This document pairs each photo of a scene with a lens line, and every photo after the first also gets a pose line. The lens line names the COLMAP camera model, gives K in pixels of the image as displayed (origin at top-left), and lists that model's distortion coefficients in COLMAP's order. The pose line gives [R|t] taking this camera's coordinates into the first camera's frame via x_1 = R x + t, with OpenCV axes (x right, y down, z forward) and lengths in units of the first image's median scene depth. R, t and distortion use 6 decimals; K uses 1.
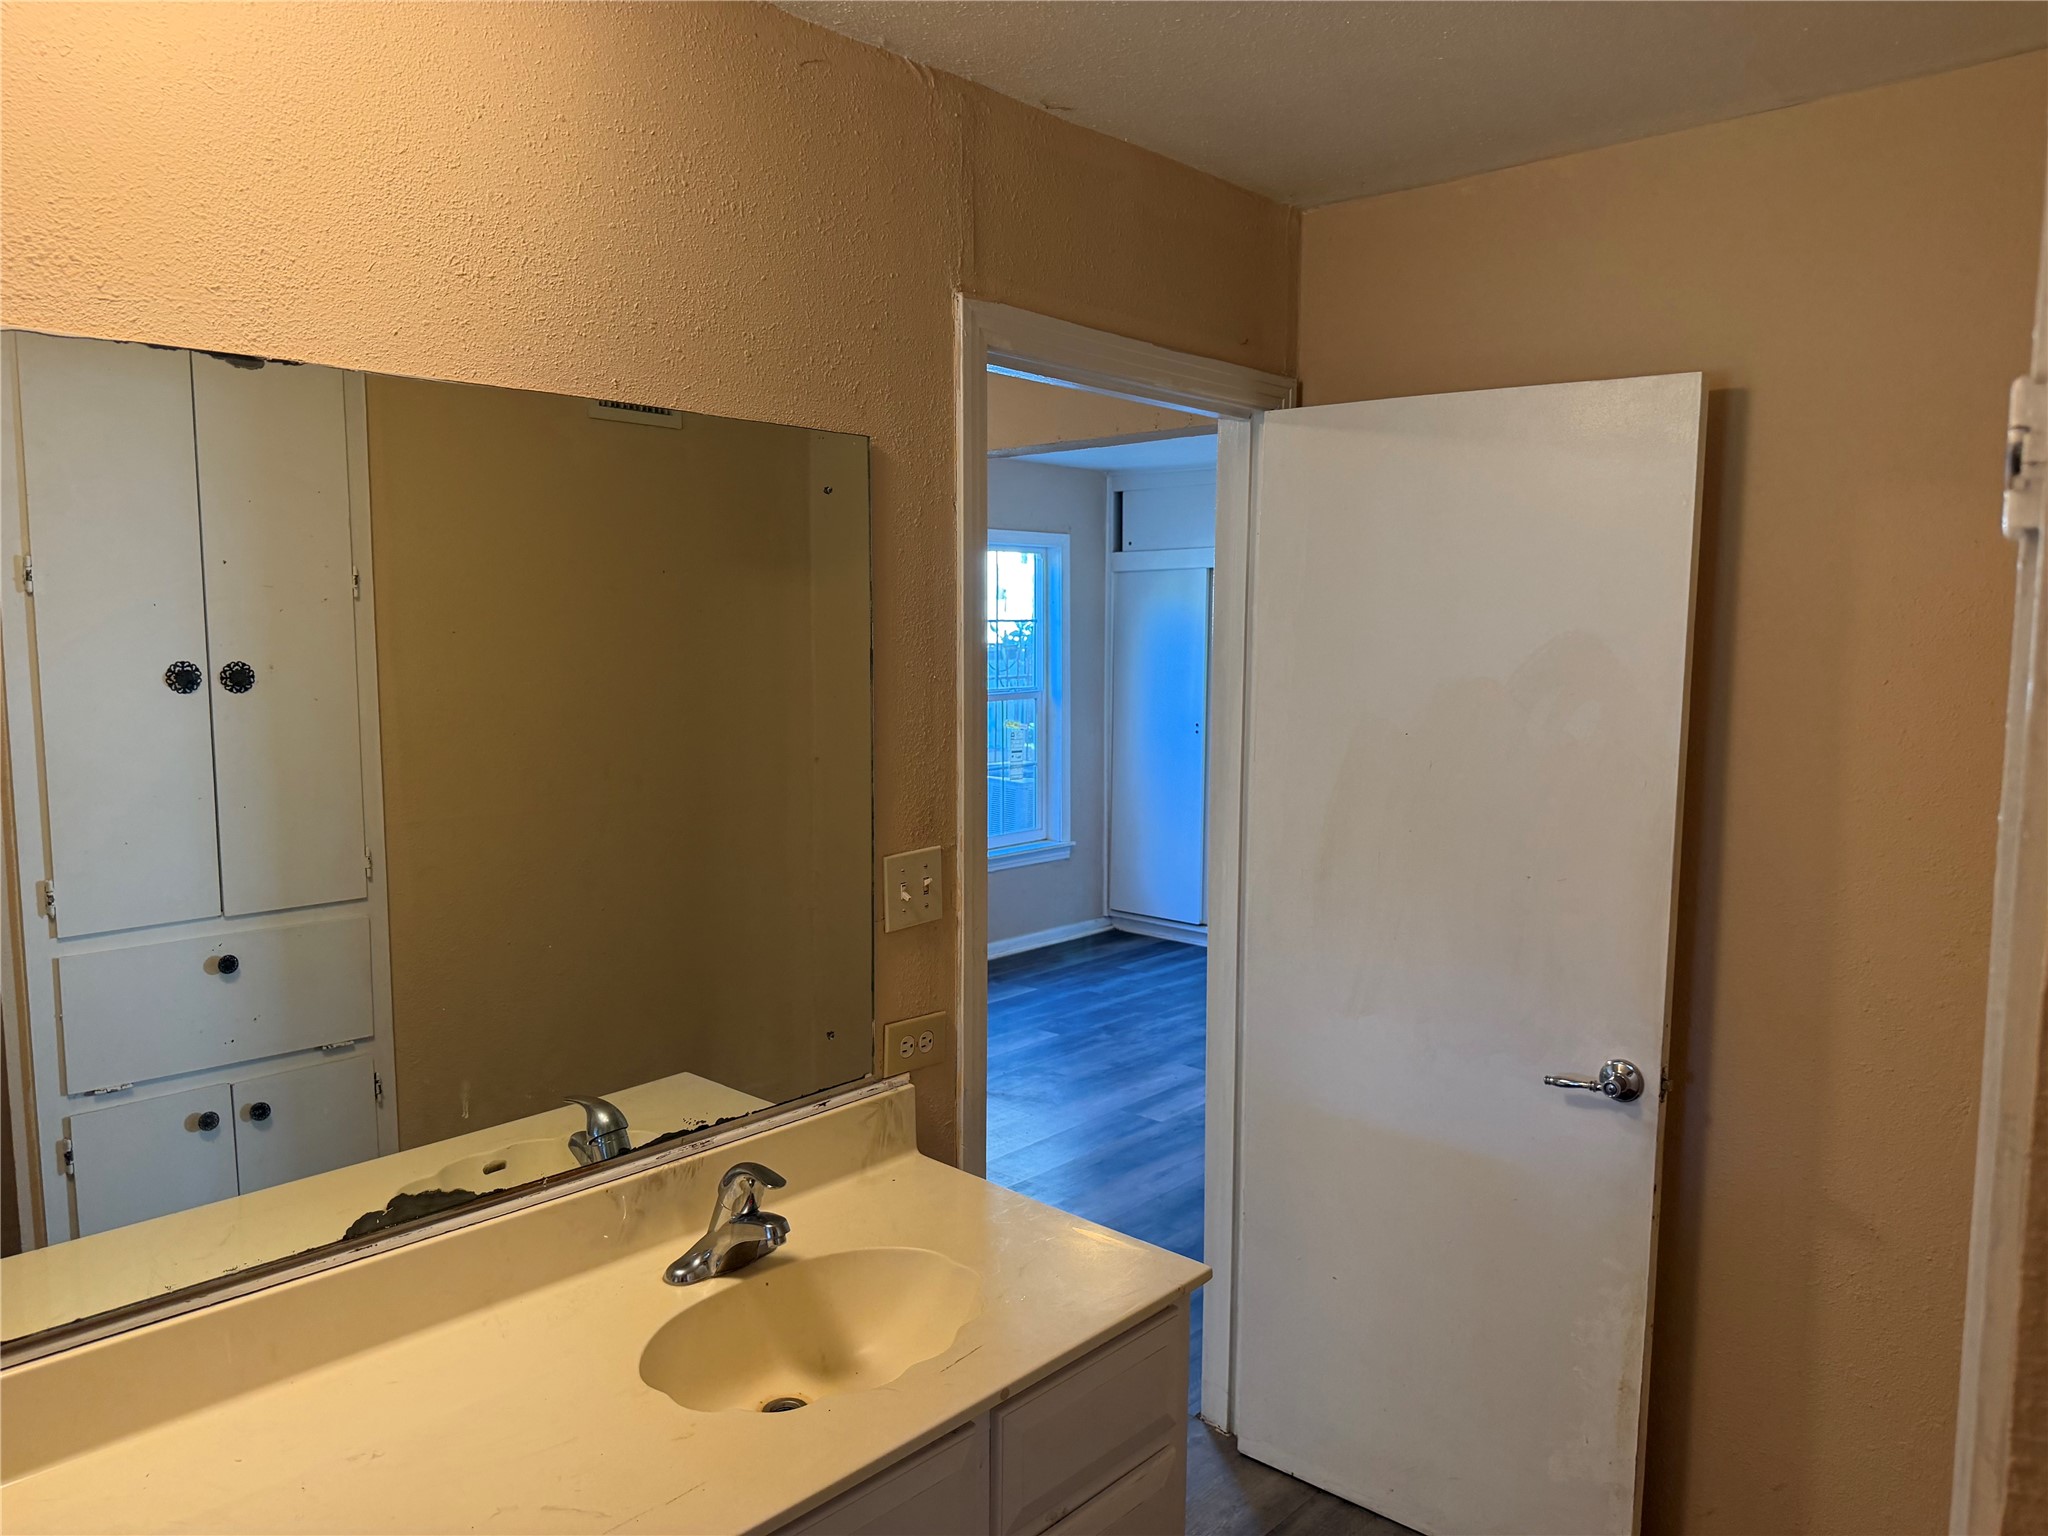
lens RADIAL K [[1448.3, 0, 1024.0], [0, 1448.3, 768.0], [0, 0, 1]] dist [0.009933, 0.001460]
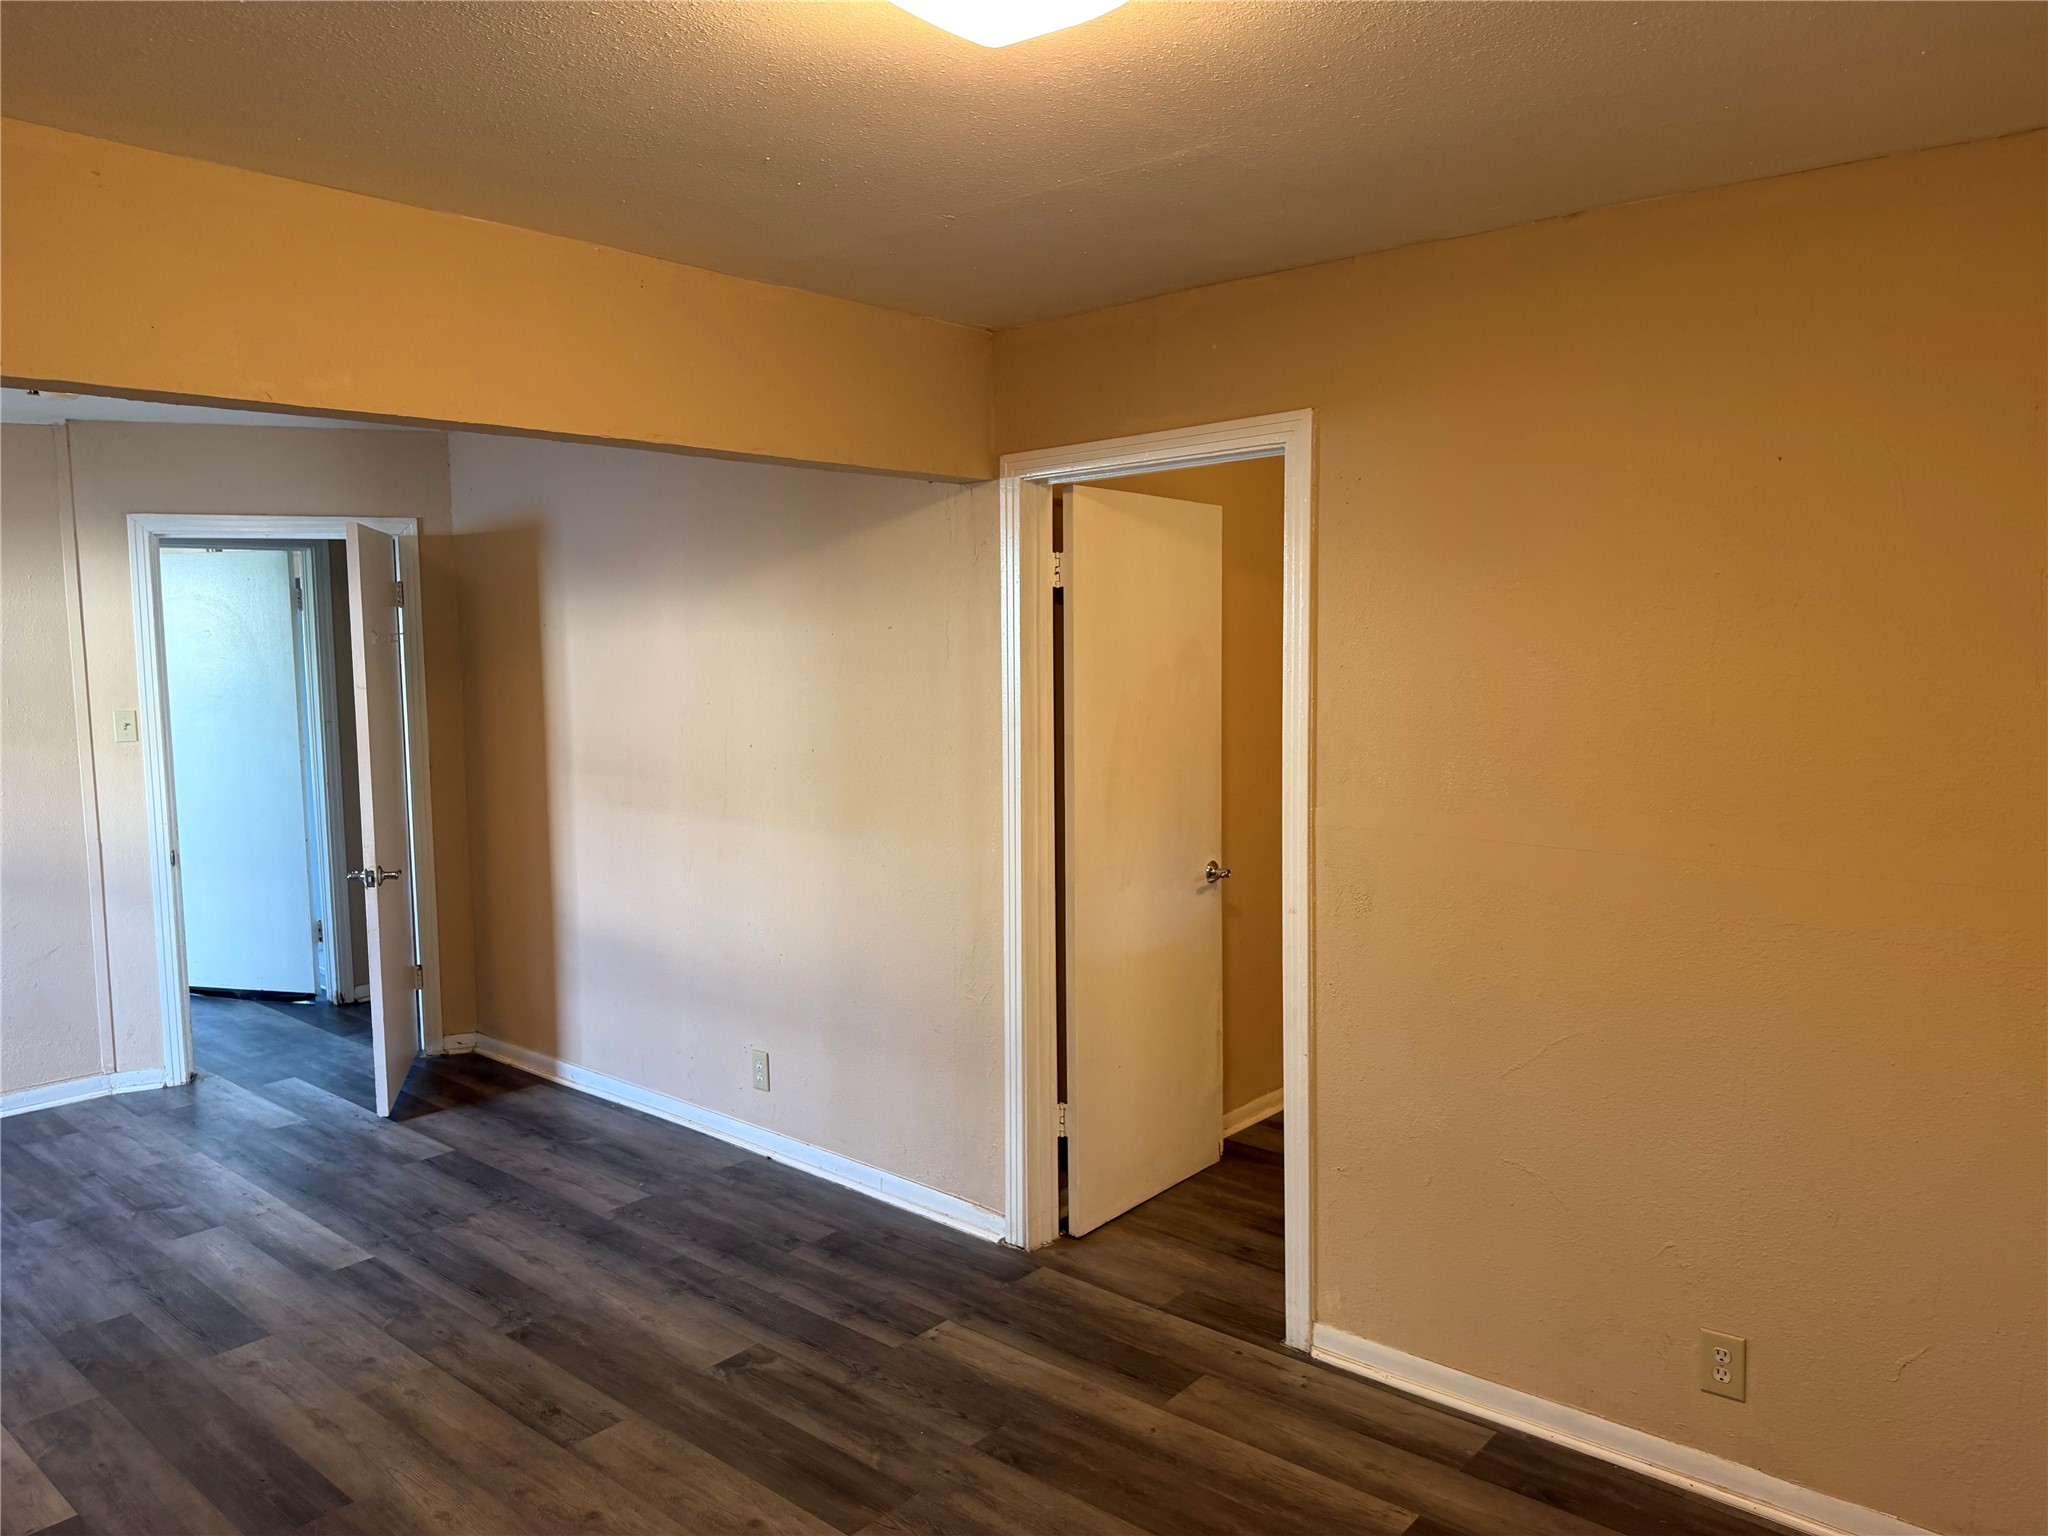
lens RADIAL K [[1448.3, 0, 1024.0], [0, 1448.3, 768.0], [0, 0, 1]] dist [0.009933, 0.001460]
pose [[-0.035545, -0.101433, 0.994207, -0.704486], [0.118621, 0.987375, 0.104977, -0.067389], [-0.992303, 0.121665, -0.023064, 0.634871]]
